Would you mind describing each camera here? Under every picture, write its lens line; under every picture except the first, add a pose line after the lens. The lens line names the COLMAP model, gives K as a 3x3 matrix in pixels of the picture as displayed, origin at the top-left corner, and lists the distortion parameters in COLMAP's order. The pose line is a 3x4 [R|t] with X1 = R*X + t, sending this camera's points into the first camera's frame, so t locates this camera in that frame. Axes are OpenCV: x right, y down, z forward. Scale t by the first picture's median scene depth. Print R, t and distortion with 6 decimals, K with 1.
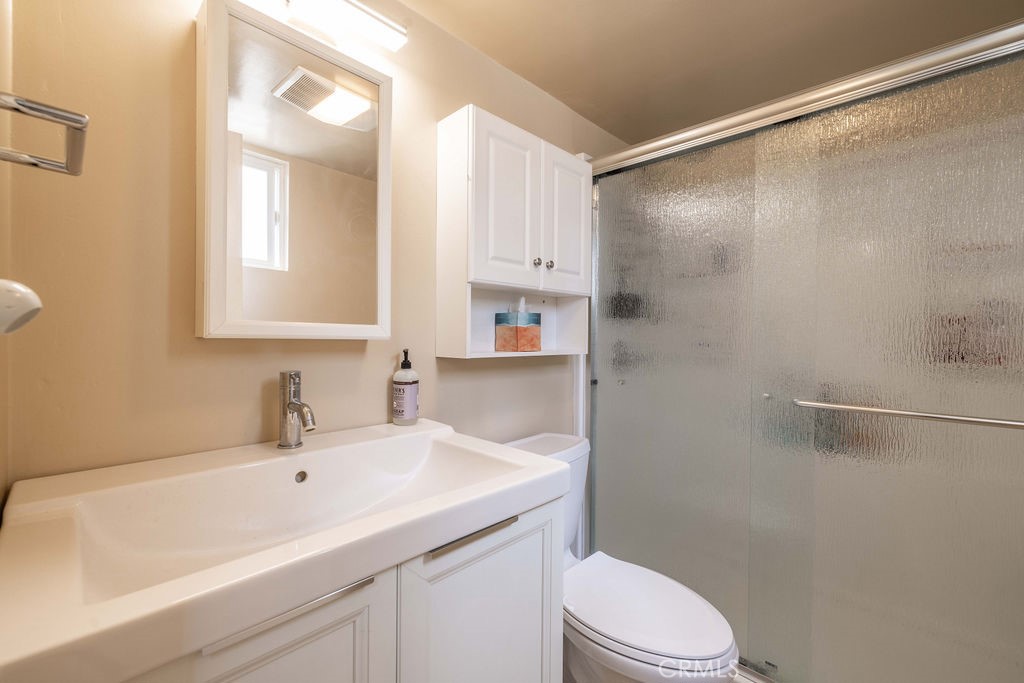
lens RADIAL K [[436.5, 0, 508.3], [0, 436.5, 337.4], [0, 0, 1]] dist [-0.000294, -0.000014]
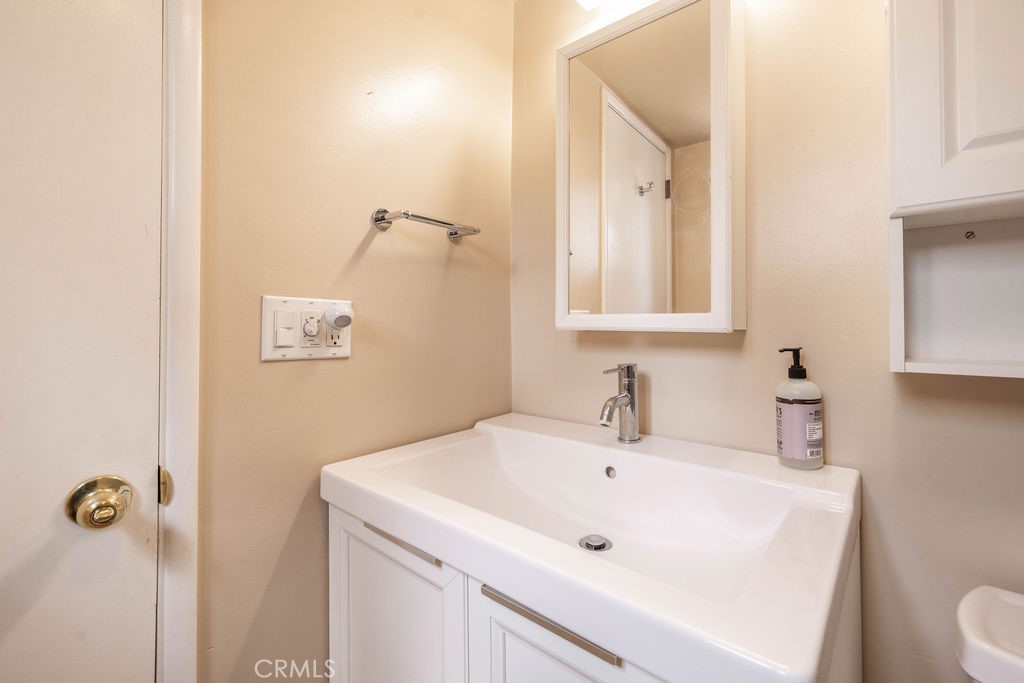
lens RADIAL K [[428.3, 0, 512.3], [0, 428.3, 322.0], [0, 0, 1]] dist [0.000406, 0.000050]
pose [[0.089346, -0.008484, -0.995965, 0.392784], [0.006654, 0.999946, -0.007921, -0.009226], [0.995978, -0.005920, 0.089397, 0.585018]]
